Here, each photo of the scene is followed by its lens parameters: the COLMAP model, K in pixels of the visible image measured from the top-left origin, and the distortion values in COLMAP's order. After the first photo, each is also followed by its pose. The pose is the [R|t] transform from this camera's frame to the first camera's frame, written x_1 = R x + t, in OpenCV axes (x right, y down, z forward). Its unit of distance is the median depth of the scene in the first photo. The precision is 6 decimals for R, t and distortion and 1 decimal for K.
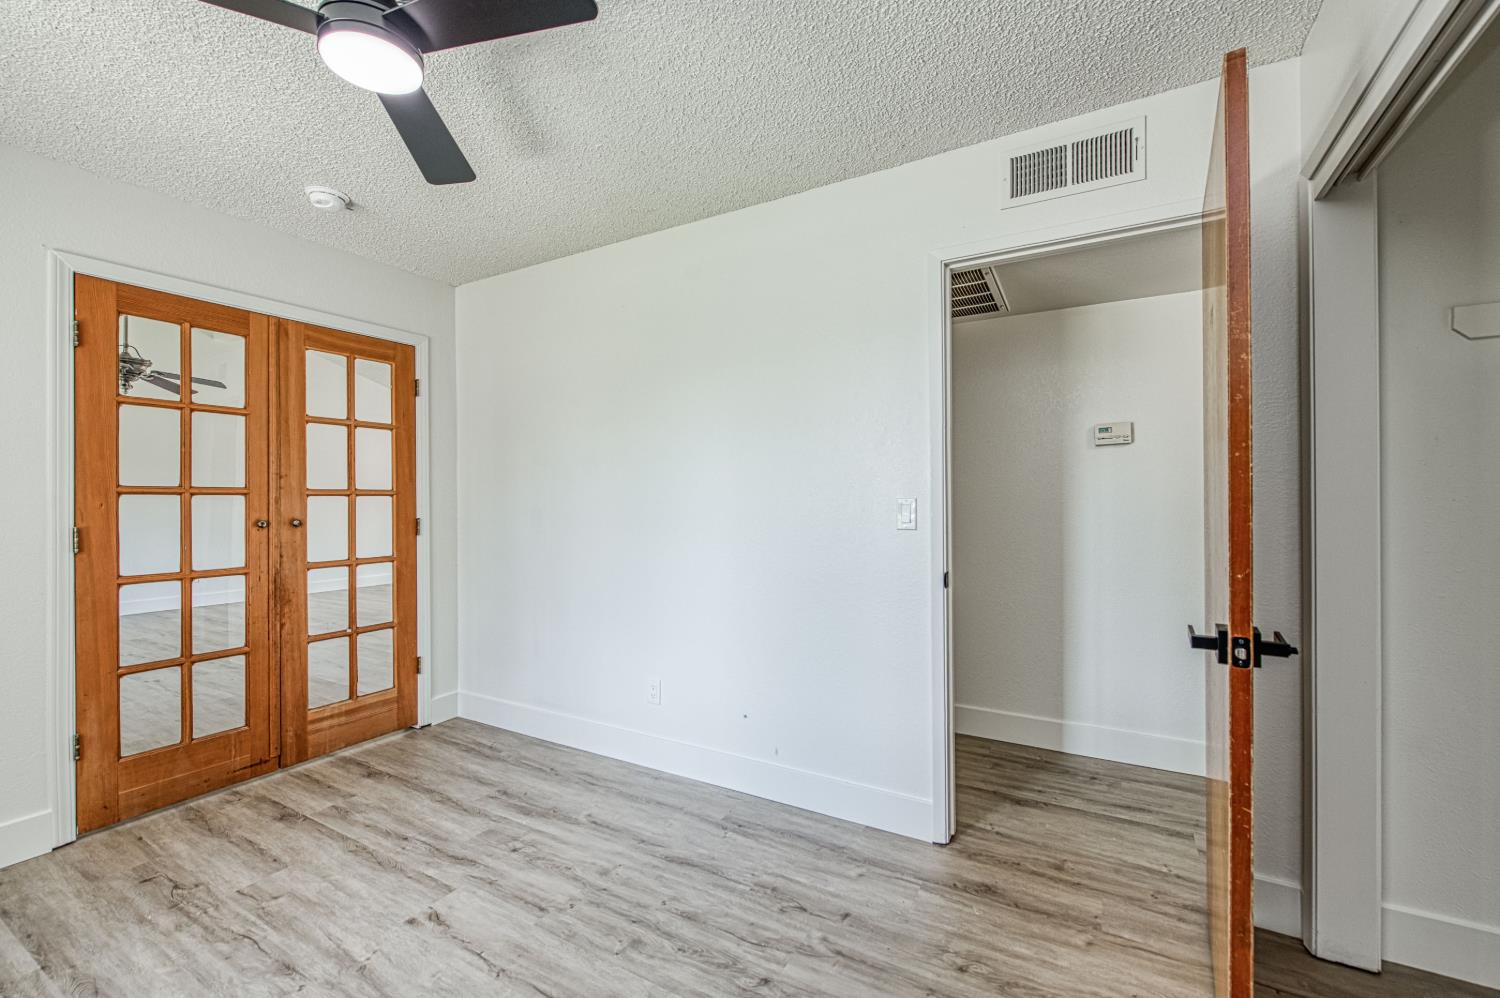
lens RADIAL K [[585.5, 0, 750.0], [0, 585.5, 499.0], [0, 0, 1]] dist [-0.010057, -0.000130]
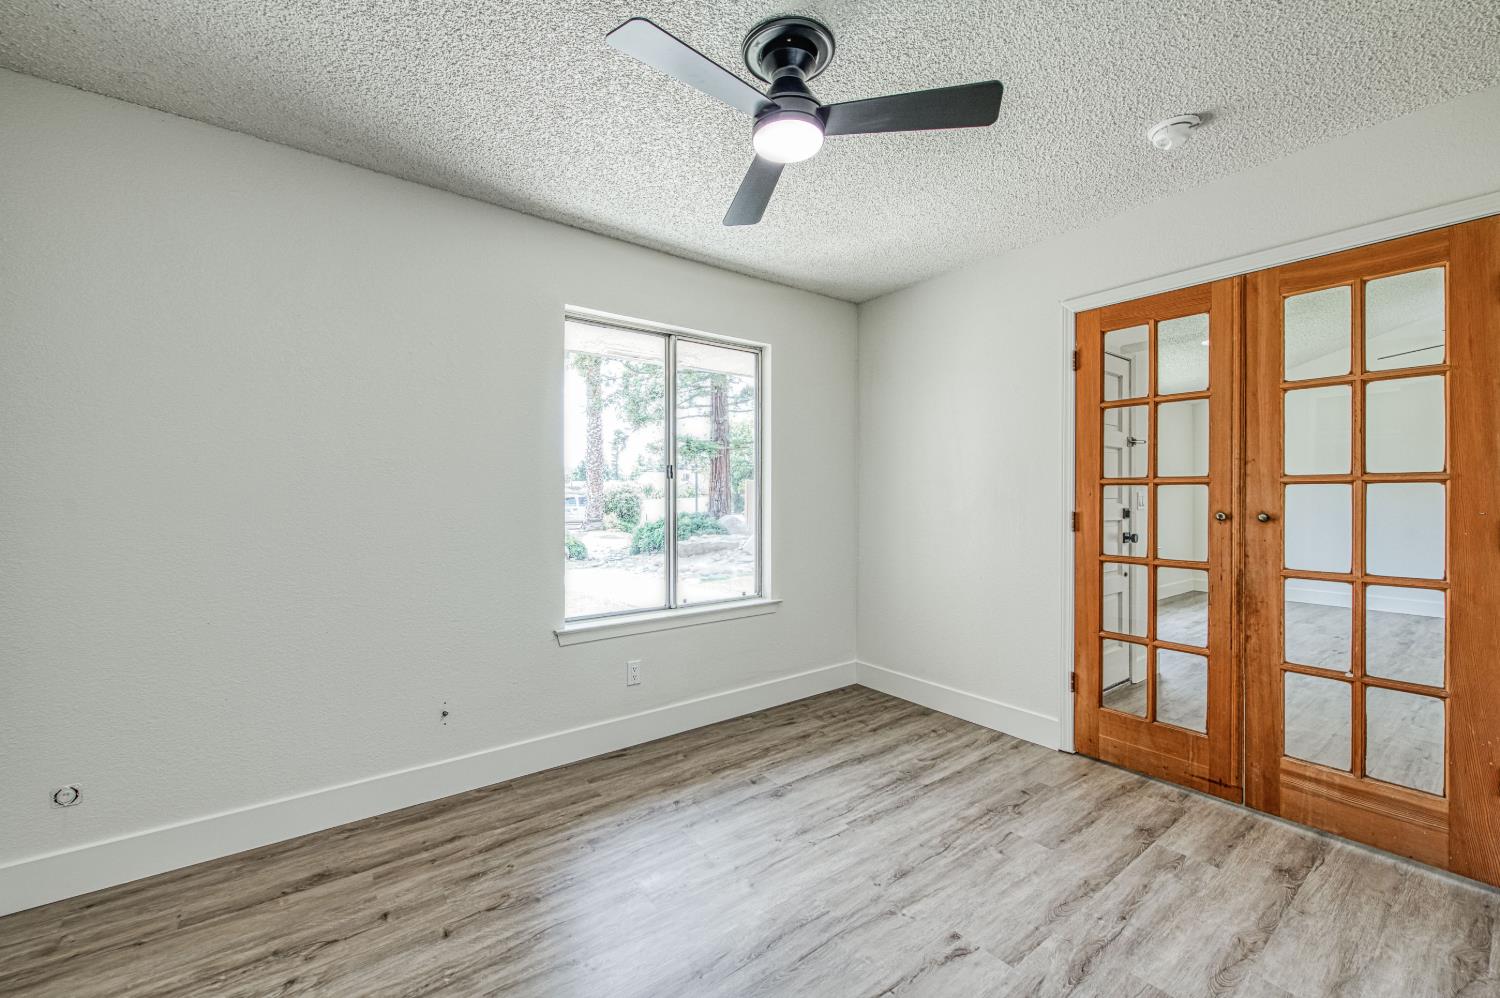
lens RADIAL K [[608.9, 0, 753.7], [0, 608.9, 499.1], [0, 0, 1]] dist [-0.010733, -0.001000]
pose [[-0.380410, 0.012546, -0.924733, 0.285783], [0.006171, 0.999920, 0.011027, 0.001502], [0.924797, -0.001512, -0.380457, 0.691330]]
